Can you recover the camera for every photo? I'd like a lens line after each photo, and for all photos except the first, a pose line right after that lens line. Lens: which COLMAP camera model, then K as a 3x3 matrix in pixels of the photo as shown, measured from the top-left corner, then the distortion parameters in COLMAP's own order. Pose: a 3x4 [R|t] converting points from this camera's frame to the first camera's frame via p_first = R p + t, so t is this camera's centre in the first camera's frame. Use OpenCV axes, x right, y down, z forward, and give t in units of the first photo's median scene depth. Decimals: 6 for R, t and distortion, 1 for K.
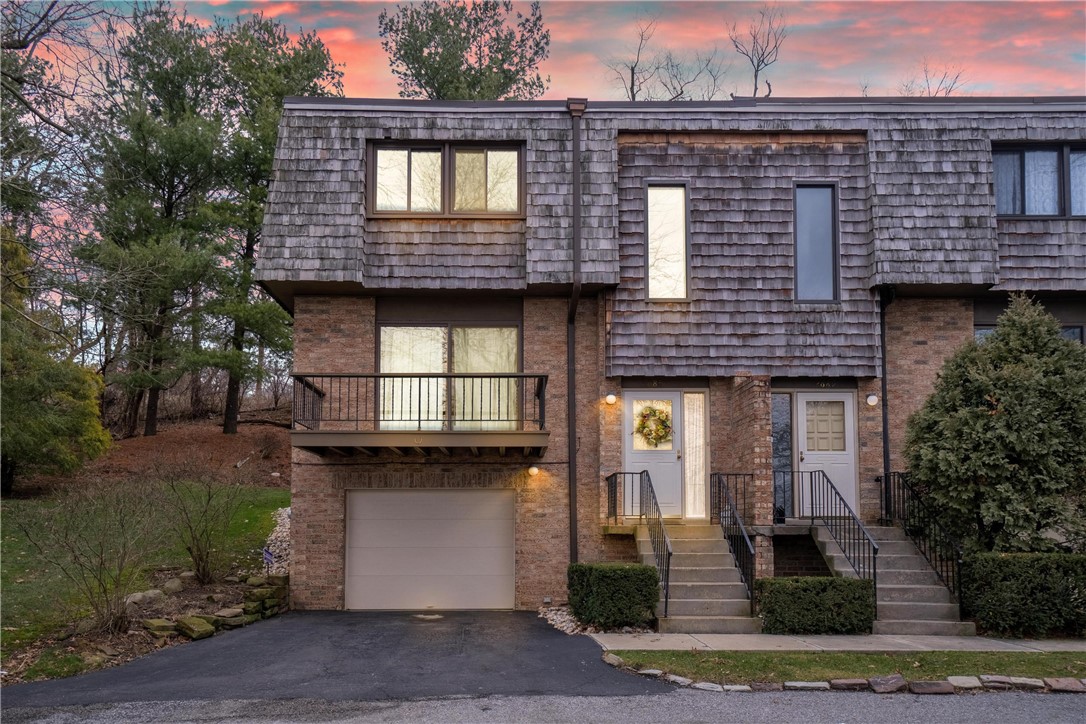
lens RADIAL K [[869.0, 0, 543.6], [0, 869.0, 369.6], [0, 0, 1]] dist [0.053449, 0.001563]
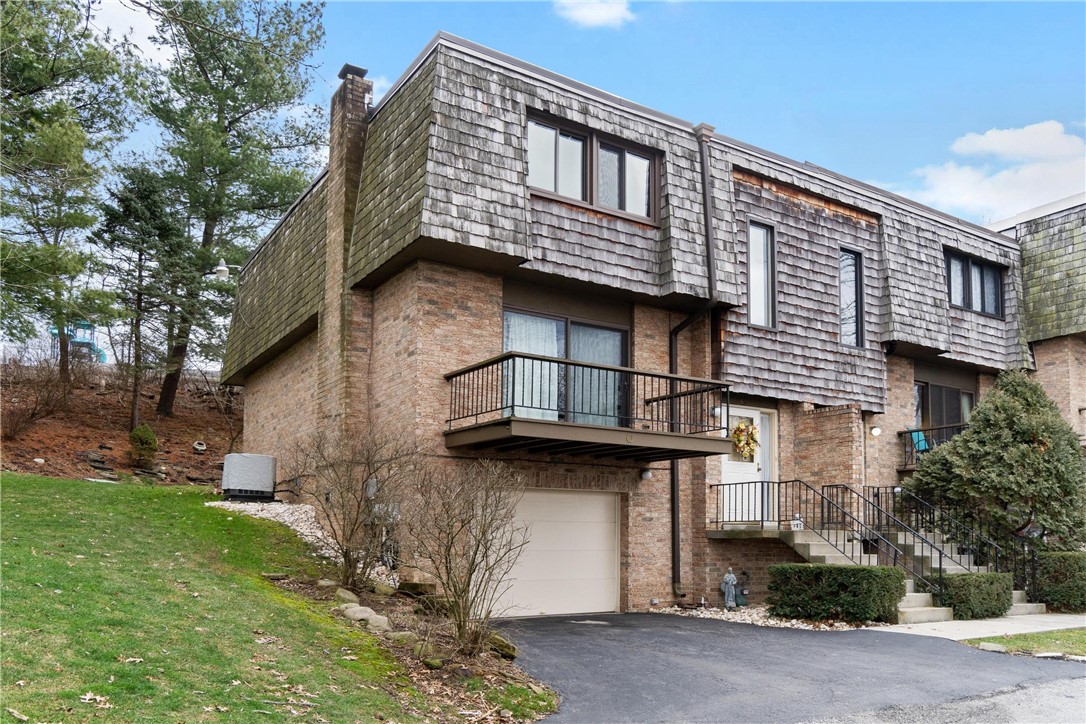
lens RADIAL K [[806.8, 0, 535.0], [0, 806.8, 400.4], [0, 0, 1]] dist [0.006655, 0.001827]
pose [[0.848684, 0.095679, 0.520175, -0.619702], [-0.103273, 0.994548, -0.014439, 0.056033], [-0.518720, -0.041466, 0.853938, 0.265929]]
